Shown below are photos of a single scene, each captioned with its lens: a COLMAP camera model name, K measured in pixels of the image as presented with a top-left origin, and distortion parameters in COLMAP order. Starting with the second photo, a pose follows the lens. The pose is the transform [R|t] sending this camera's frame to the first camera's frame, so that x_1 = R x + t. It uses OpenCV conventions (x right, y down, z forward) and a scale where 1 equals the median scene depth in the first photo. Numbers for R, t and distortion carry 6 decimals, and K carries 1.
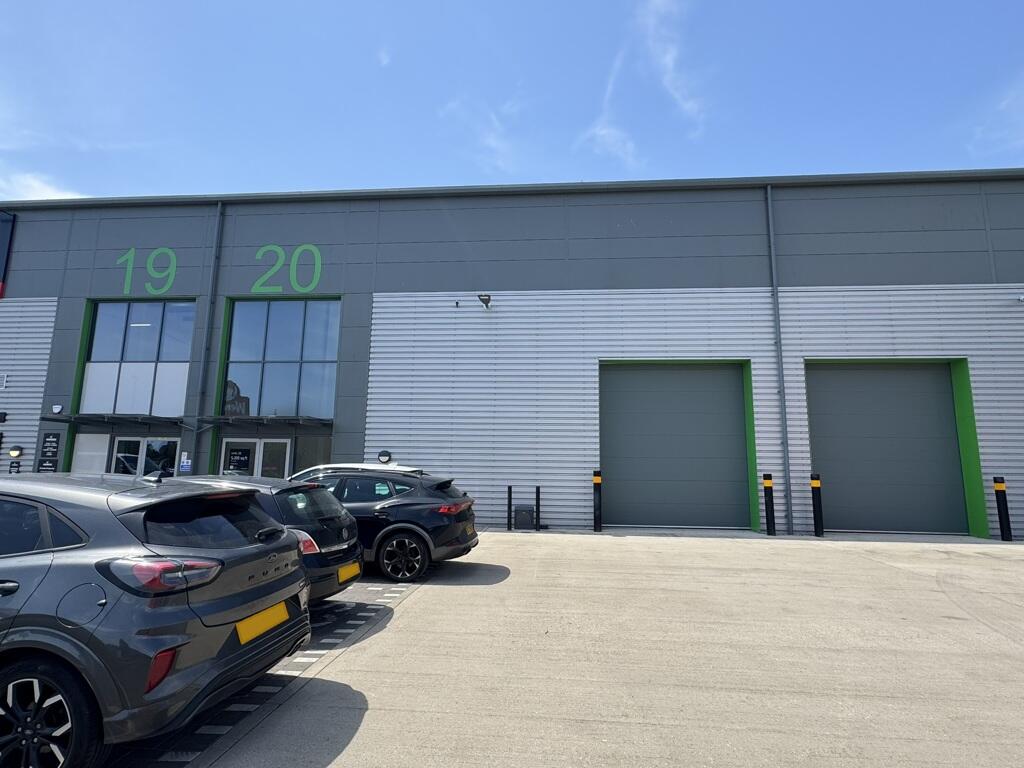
lens RADIAL K [[539.7, 0, 512.0], [0, 539.7, 384.0], [0, 0, 1]] dist [0.003970, 0.000893]
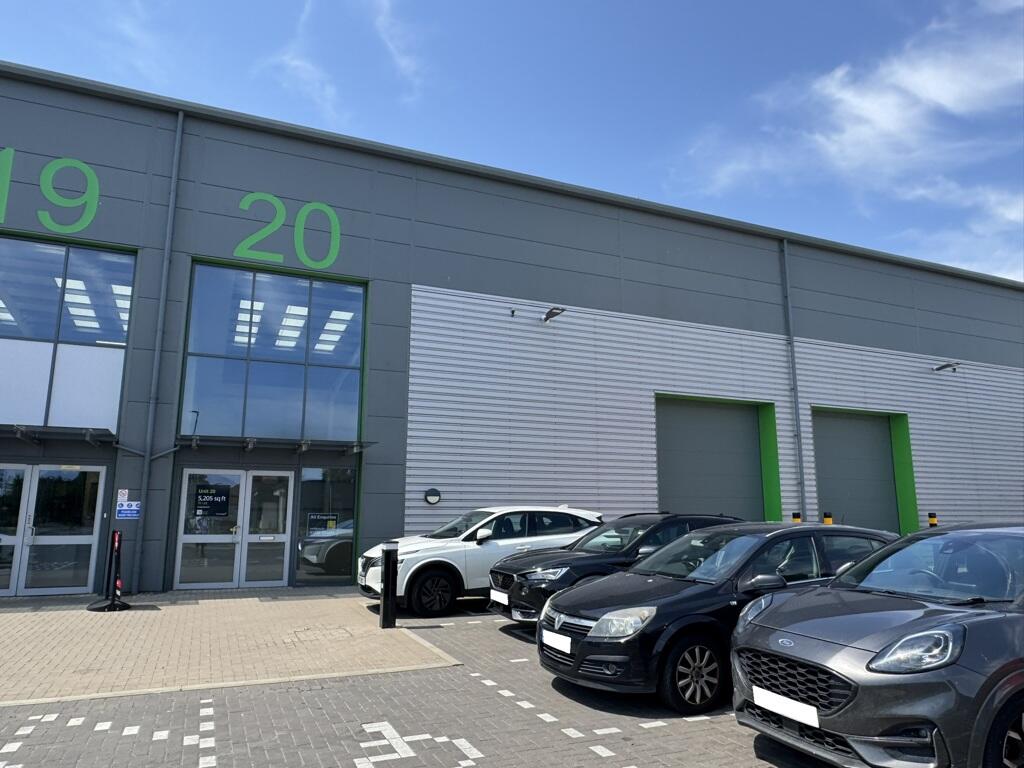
lens RADIAL K [[694.3, 0, 512.0], [0, 694.3, 384.0], [0, 0, 1]] dist [0.004865, 0.000356]
pose [[0.875081, 0.076152, 0.477947, -0.637605], [-0.067454, 0.997095, -0.035366, -0.000188], [-0.479252, -0.001292, 0.877676, 0.061712]]
